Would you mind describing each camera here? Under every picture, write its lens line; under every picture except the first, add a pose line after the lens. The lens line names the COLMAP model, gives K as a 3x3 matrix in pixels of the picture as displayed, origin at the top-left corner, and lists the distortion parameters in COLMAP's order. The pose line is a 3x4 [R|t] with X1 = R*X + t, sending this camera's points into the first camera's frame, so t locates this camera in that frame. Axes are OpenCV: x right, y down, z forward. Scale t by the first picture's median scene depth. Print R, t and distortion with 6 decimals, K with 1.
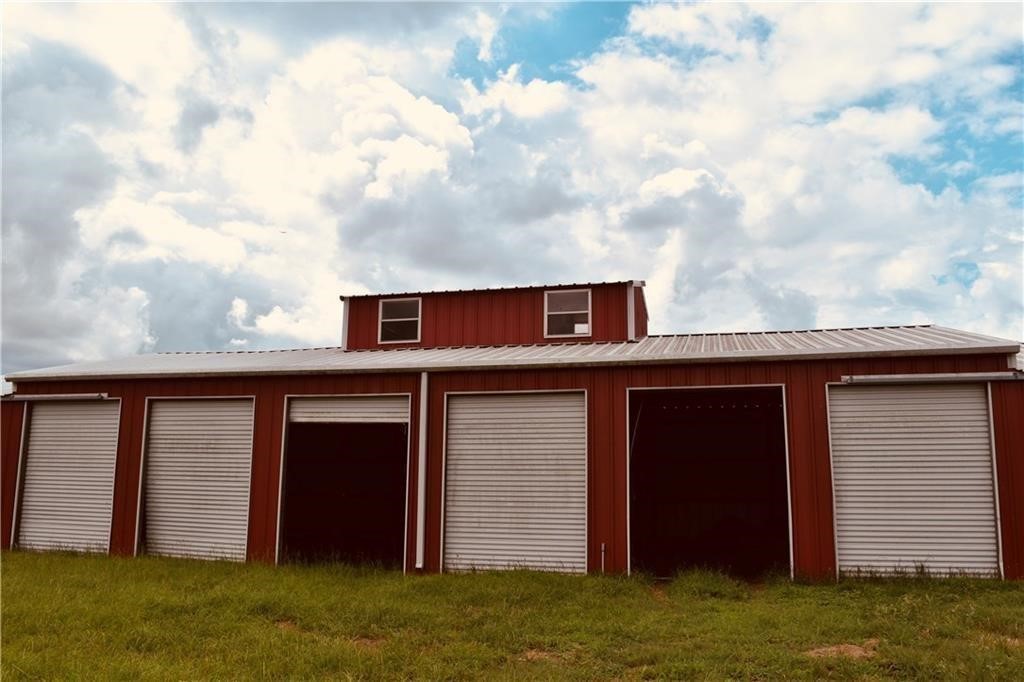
lens RADIAL K [[863.6, 0, 508.7], [0, 863.6, 328.7], [0, 0, 1]] dist [-0.114123, 0.059870]
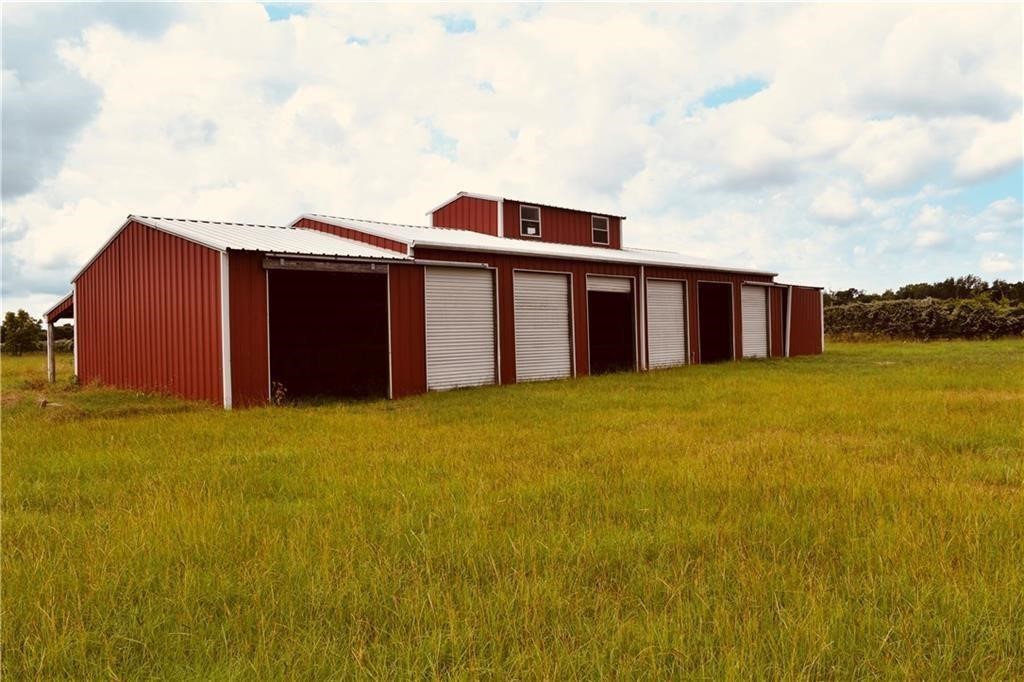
lens RADIAL K [[863.6, 0, 508.7], [0, 863.6, 328.7], [0, 0, 1]] dist [-0.114123, 0.059870]
pose [[0.429384, -0.018049, 0.902942, -1.648041], [-0.138494, 0.986659, 0.085582, 0.057204], [-0.892440, -0.161799, 0.421156, 0.398443]]
